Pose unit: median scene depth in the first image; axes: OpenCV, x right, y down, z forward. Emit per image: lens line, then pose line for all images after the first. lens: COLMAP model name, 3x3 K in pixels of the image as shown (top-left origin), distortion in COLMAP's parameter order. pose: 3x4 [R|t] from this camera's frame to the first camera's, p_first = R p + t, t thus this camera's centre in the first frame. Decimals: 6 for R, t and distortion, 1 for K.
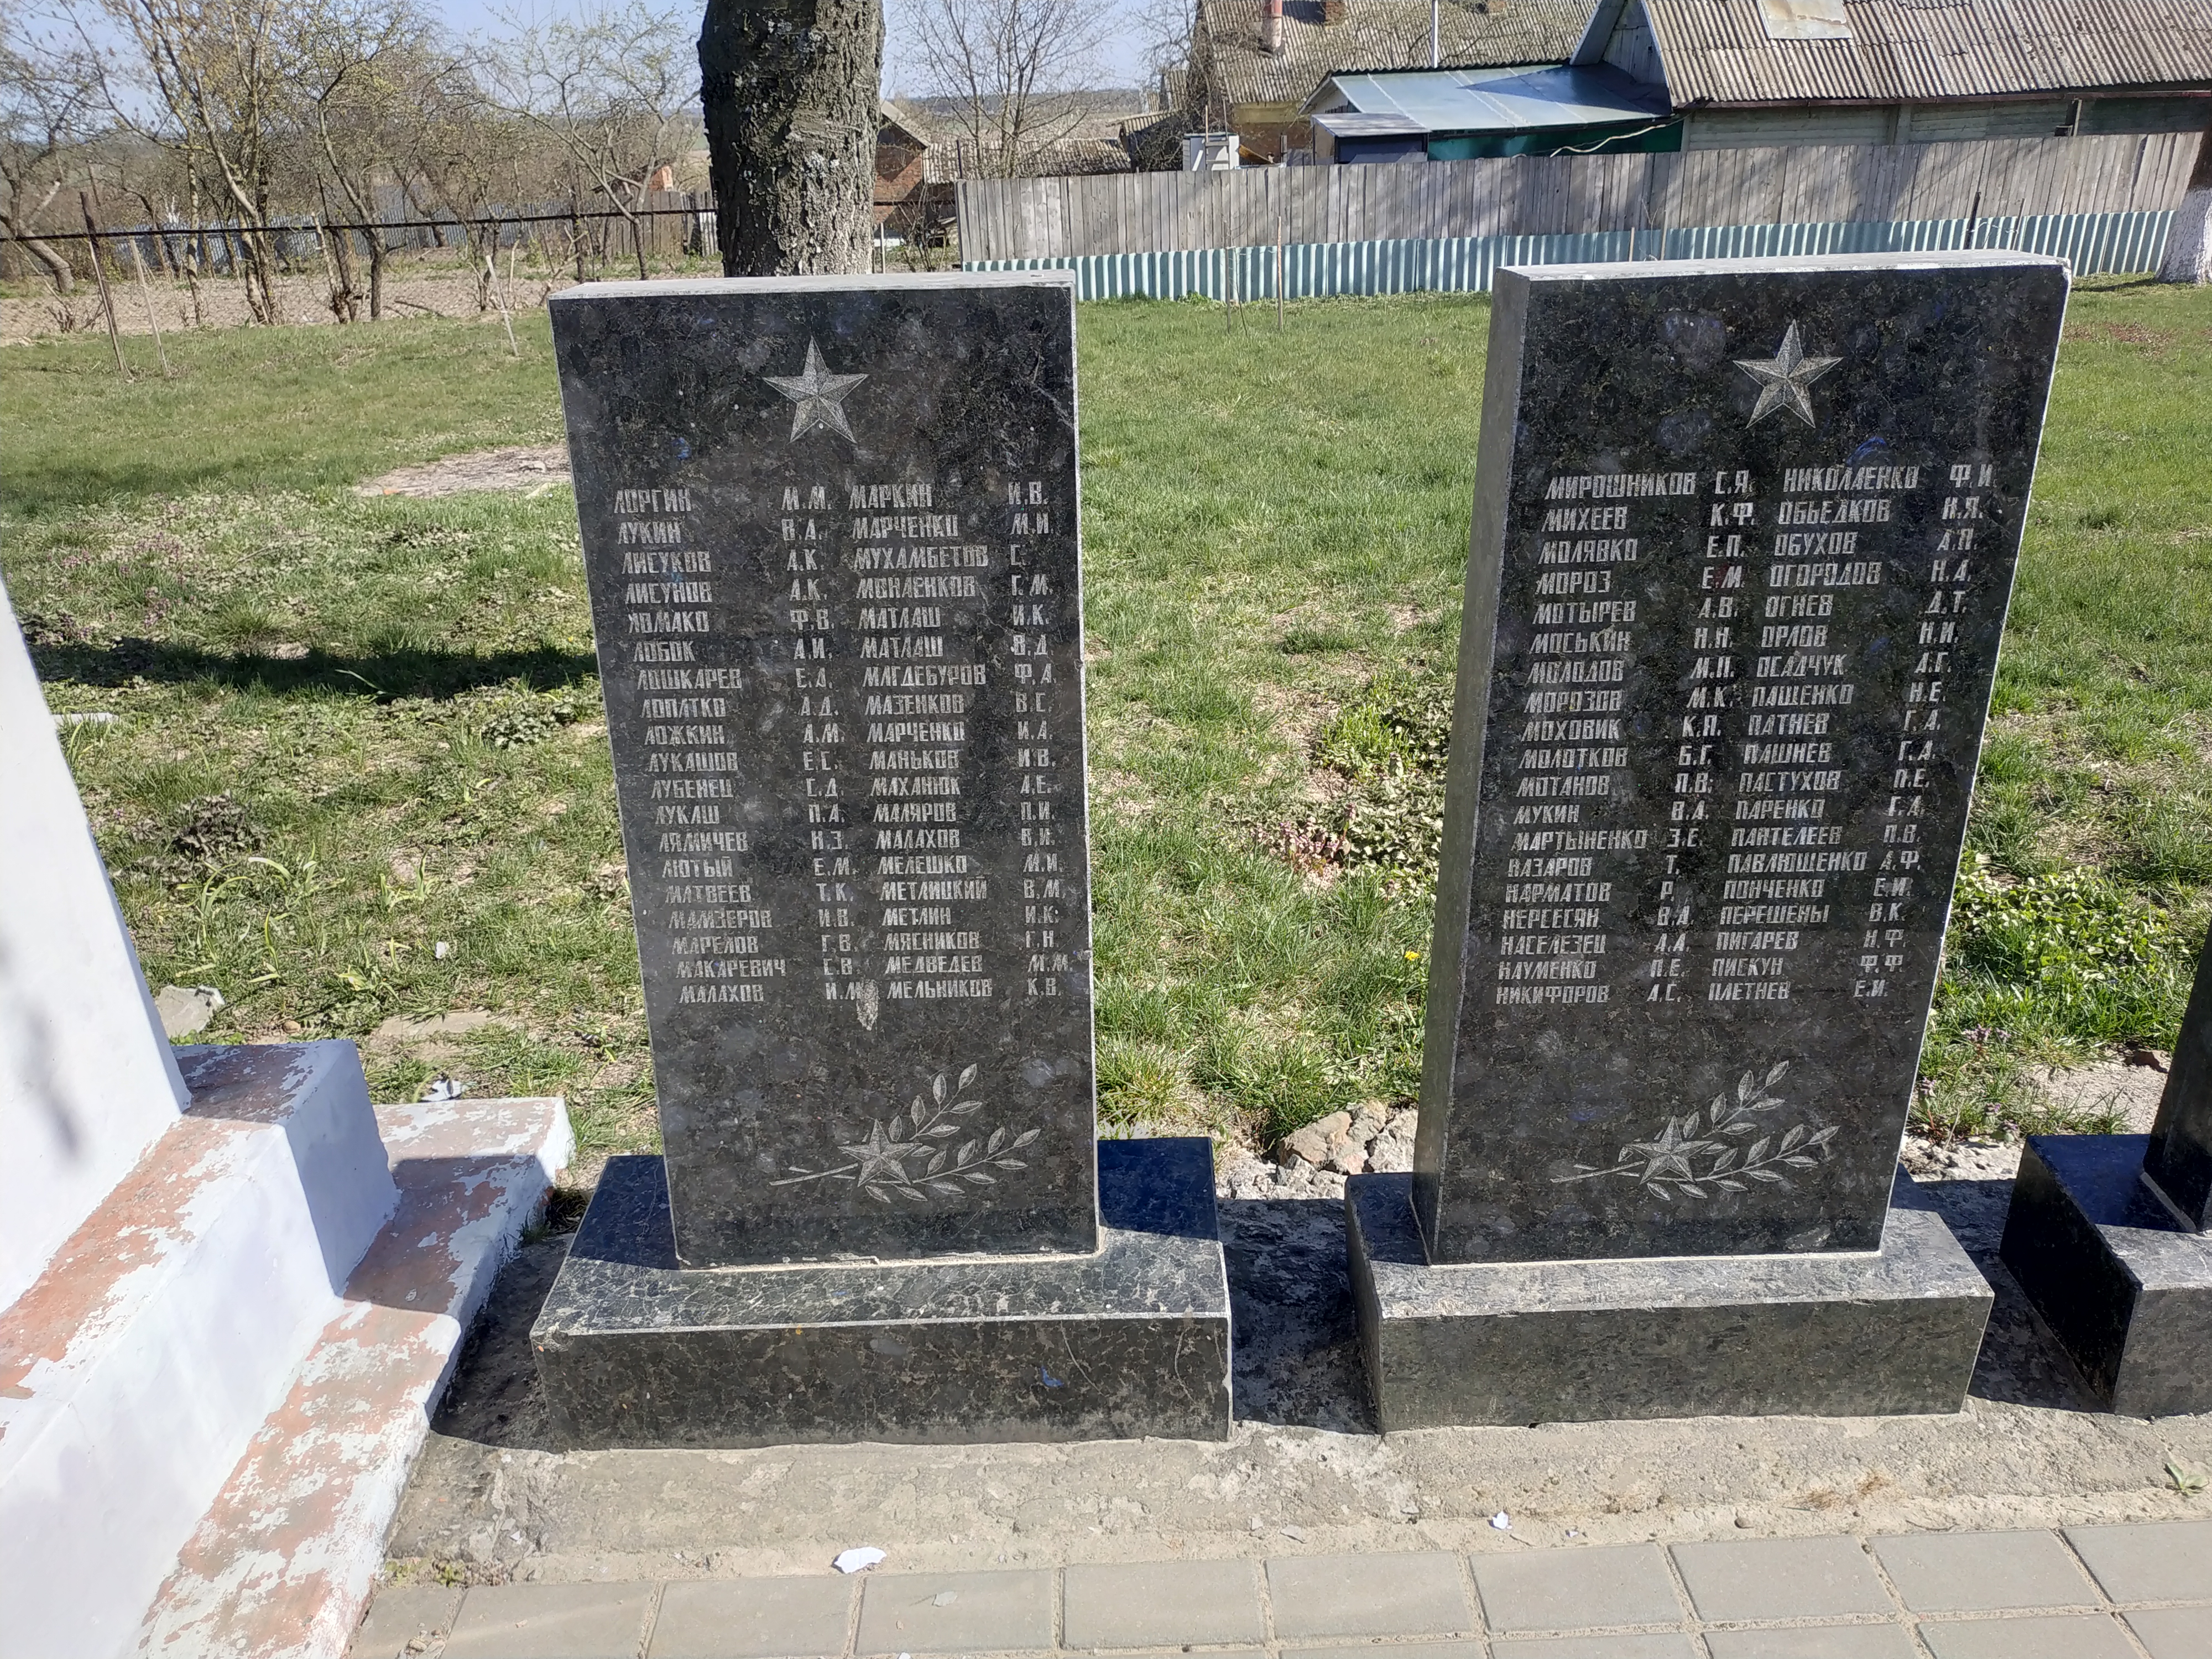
lens RADIAL K [[1606.6, 0, 1081.5], [0, 1606.6, 821.7], [0, 0, 1]] dist [-0.008566, -0.006455]
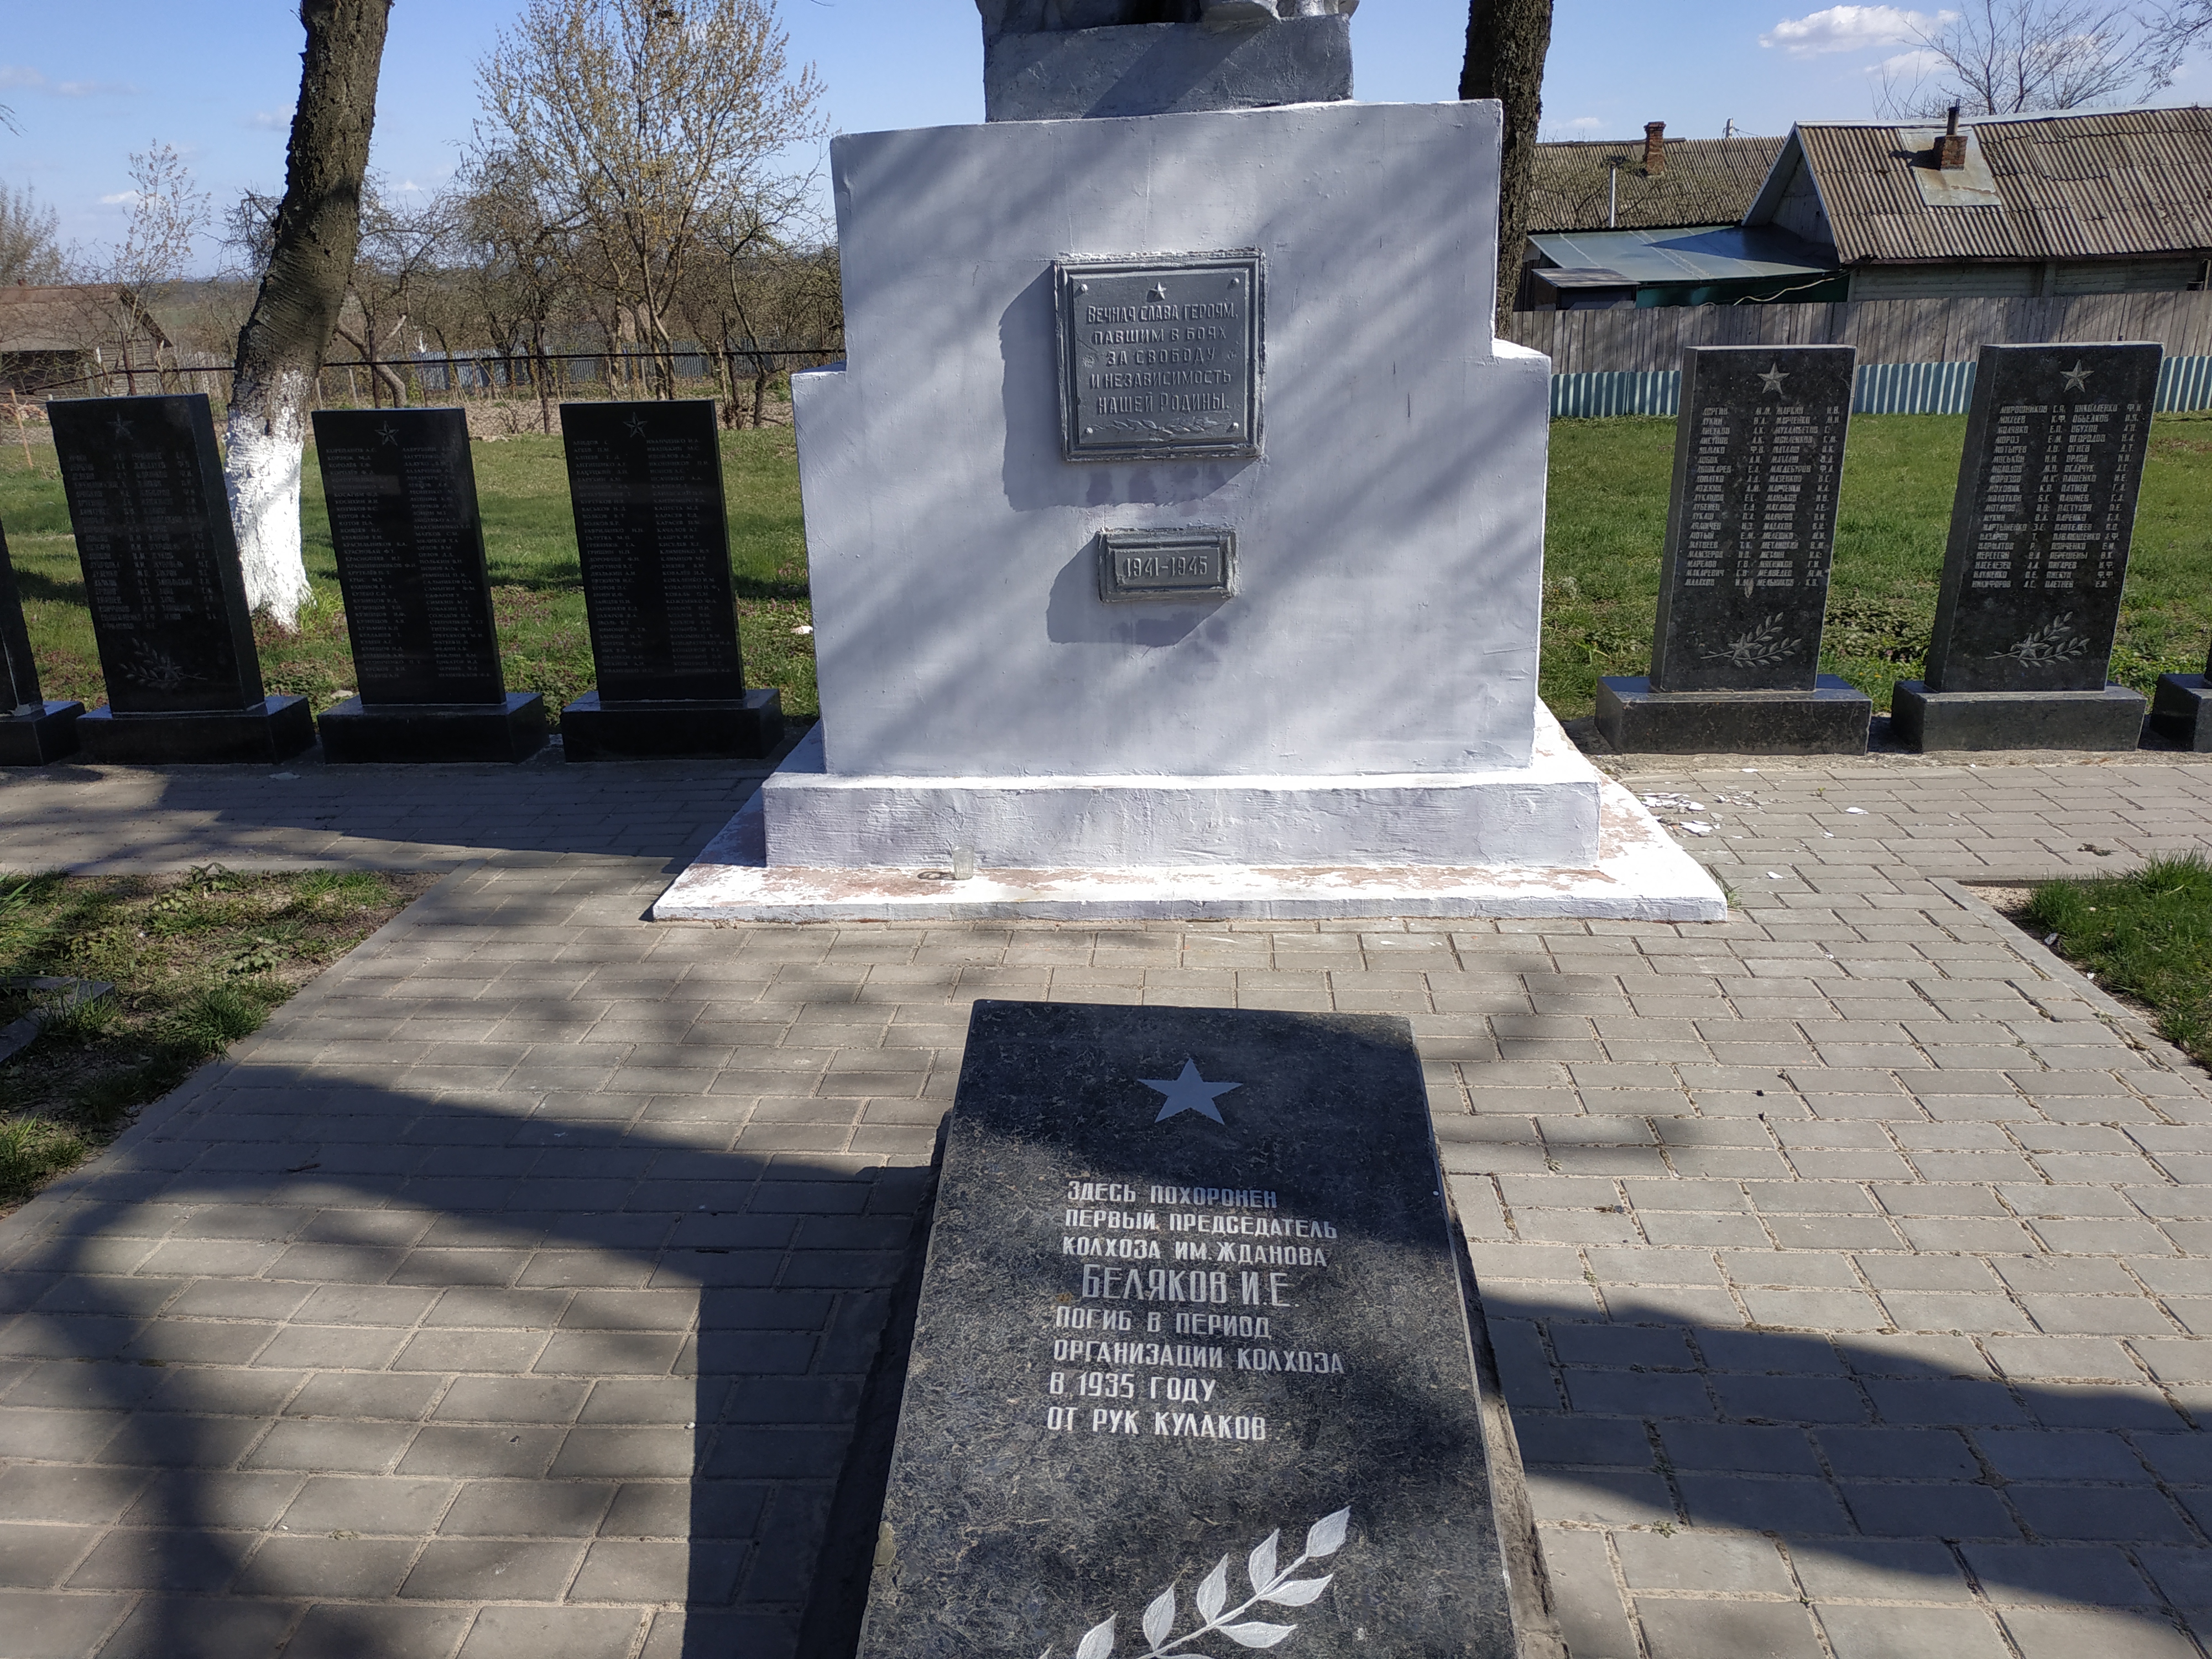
lens RADIAL K [[1606.6, 0, 1074.5], [0, 1606.6, 828.1], [0, 0, 1]] dist [-0.008566, -0.006455]
pose [[0.997103, 0.028896, -0.070358, -0.105828], [-0.034107, 0.996673, -0.074021, 0.075003], [0.067985, 0.076206, 0.994772, -0.182532]]
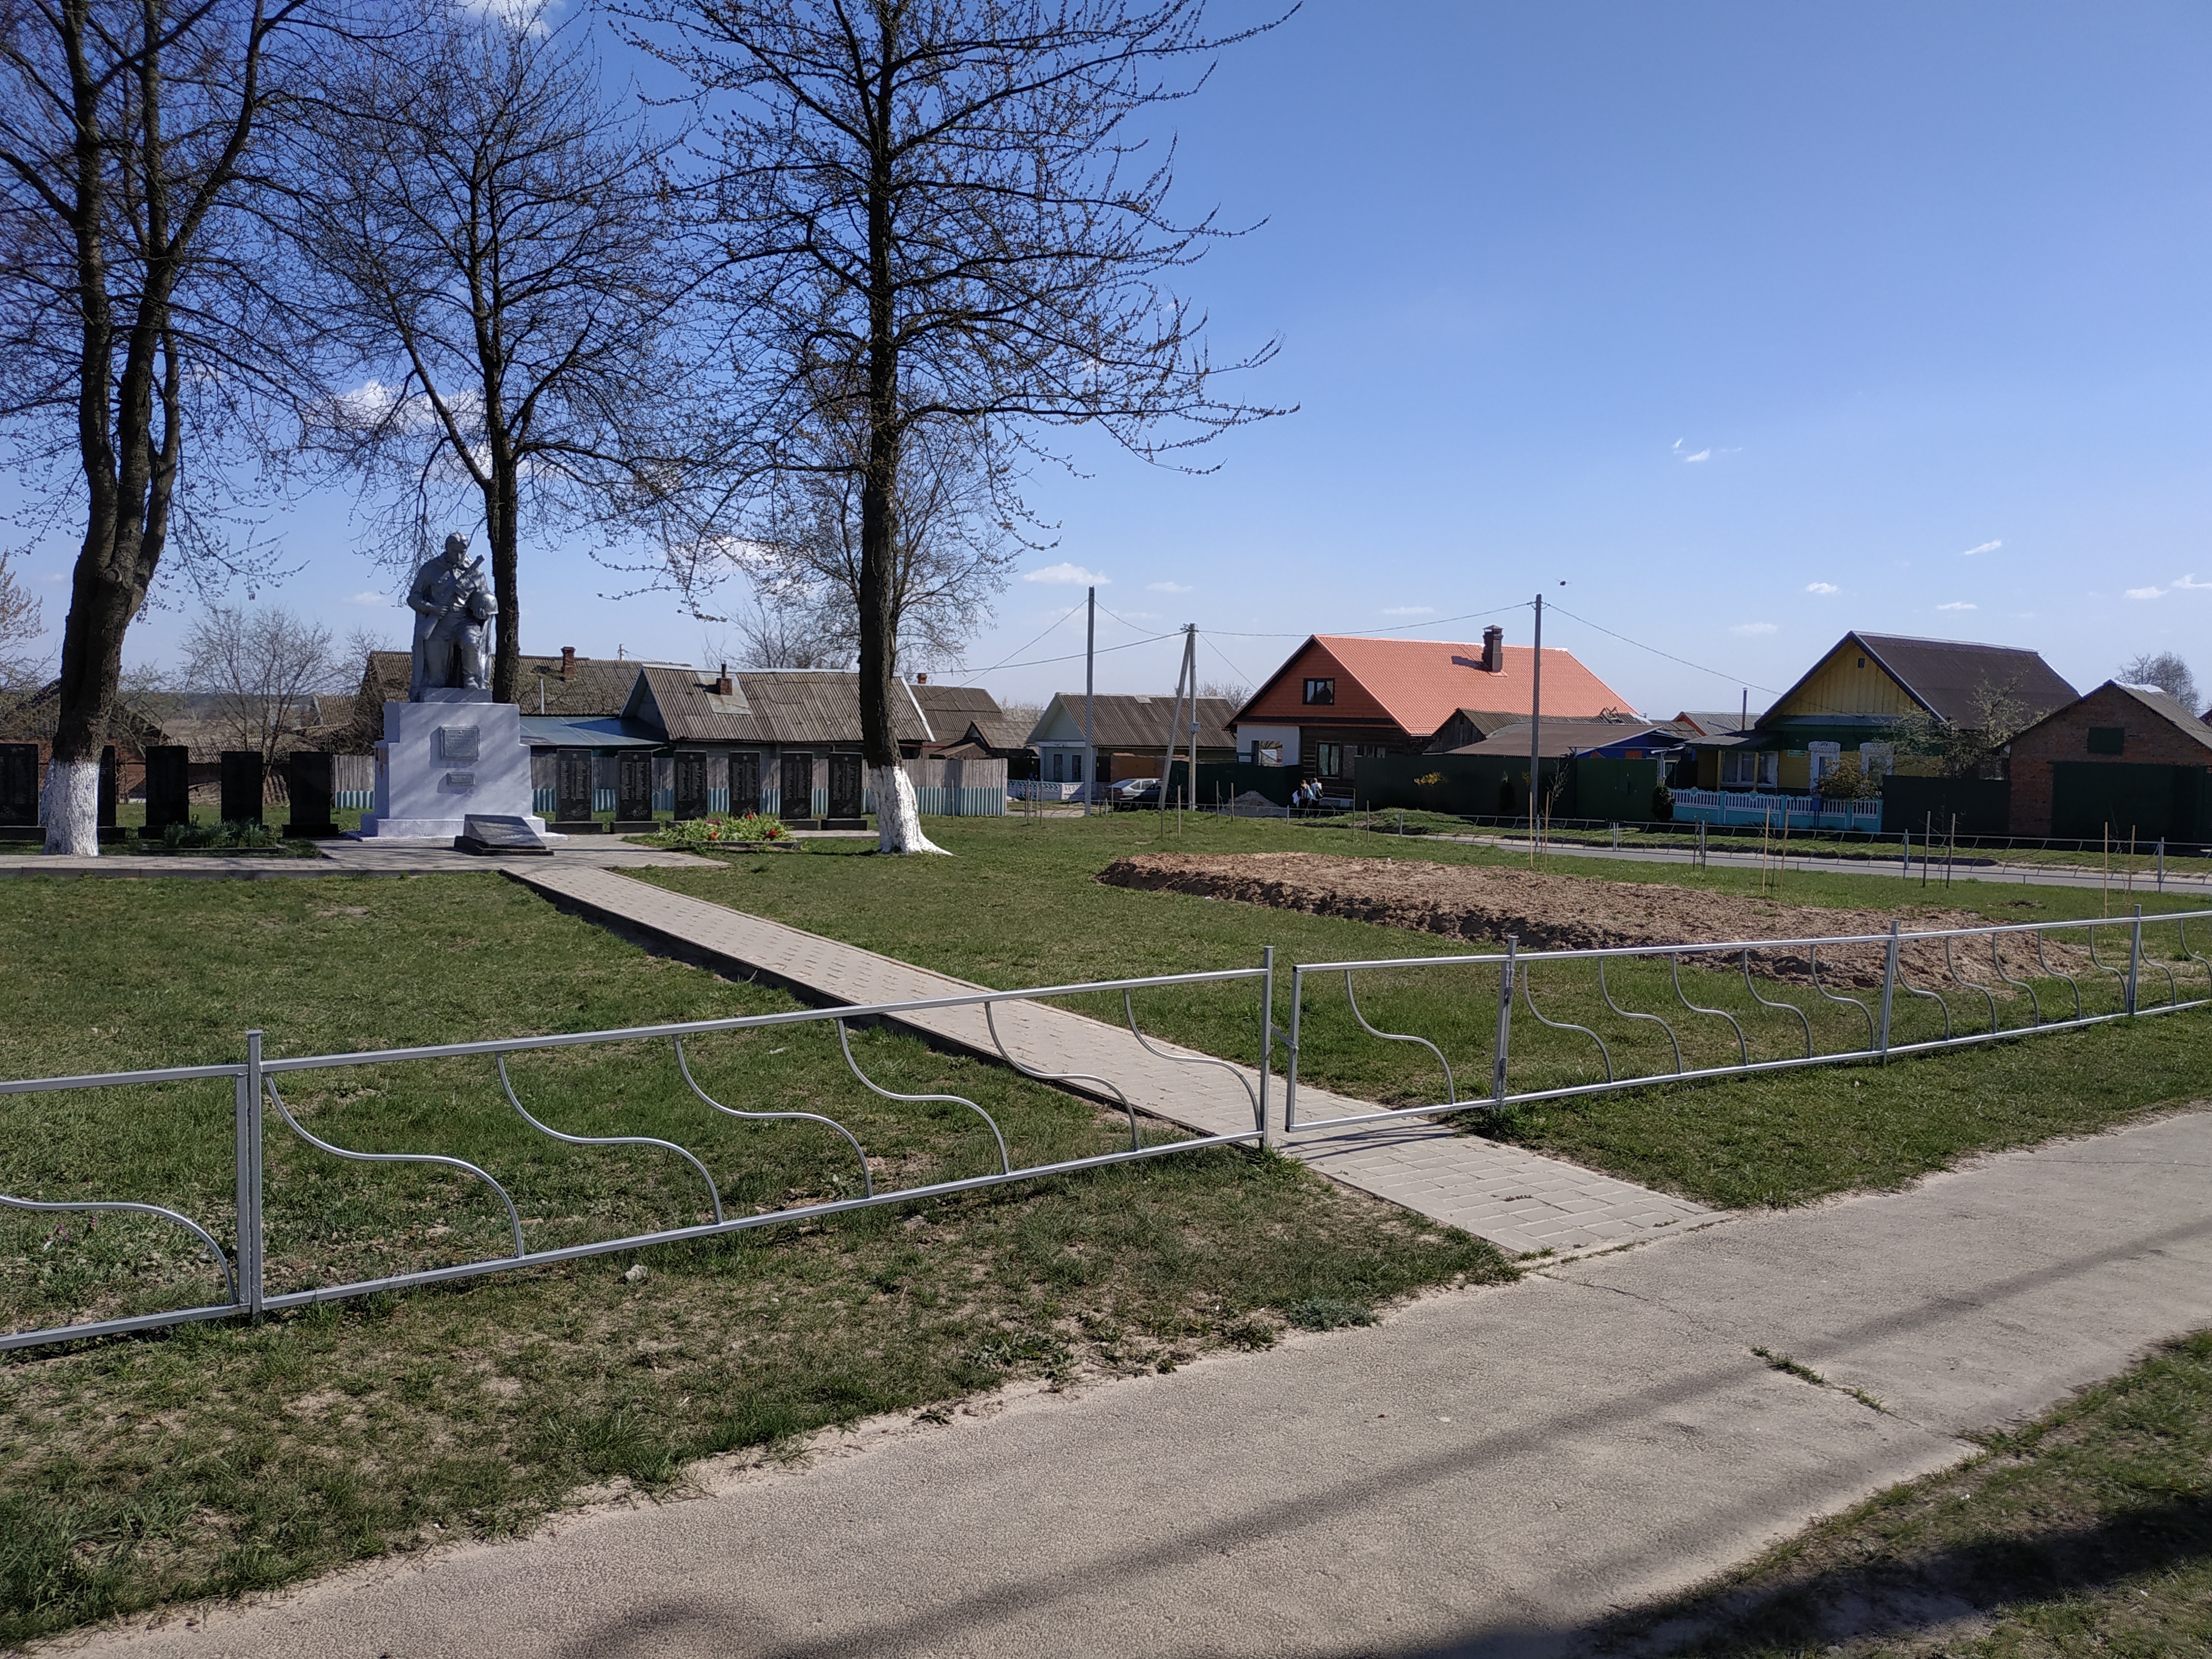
lens RADIAL K [[1606.6, 0, 1095.6], [0, 1606.6, 833.2], [0, 0, 1]] dist [-0.008566, -0.006455]
pose [[0.846796, 0.019372, 0.531565, -0.333462], [0.168715, 0.937953, -0.302950, 0.483598], [-0.504452, 0.346220, 0.790987, -1.095134]]
